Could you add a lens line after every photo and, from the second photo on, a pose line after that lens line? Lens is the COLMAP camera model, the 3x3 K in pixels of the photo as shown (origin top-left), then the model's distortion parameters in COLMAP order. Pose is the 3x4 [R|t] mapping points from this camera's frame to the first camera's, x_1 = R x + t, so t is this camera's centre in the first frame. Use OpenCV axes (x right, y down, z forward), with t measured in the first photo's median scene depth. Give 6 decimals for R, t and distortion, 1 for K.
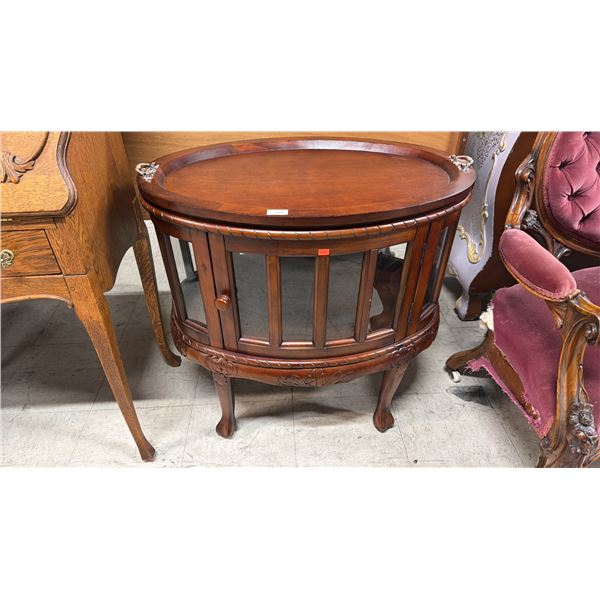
lens RADIAL K [[413.6, 0, 297.4], [0, 413.6, 300.0], [0, 0, 1]] dist [0.001268, -0.003495]
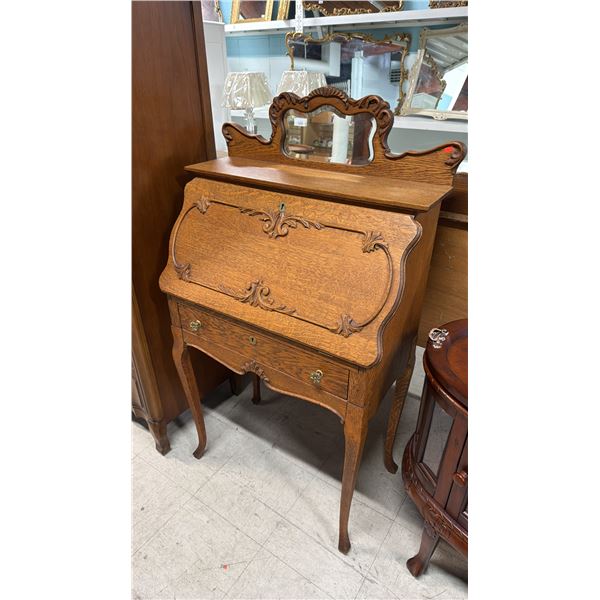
lens RADIAL K [[413.6, 0, 299.4], [0, 413.6, 301.1], [0, 0, 1]] dist [0.001268, -0.003495]
pose [[0.793507, 0.306523, -0.525729, -0.064312], [-0.370658, 0.928594, -0.018041, -0.183698], [0.482659, 0.209181, 0.850461, -0.168154]]
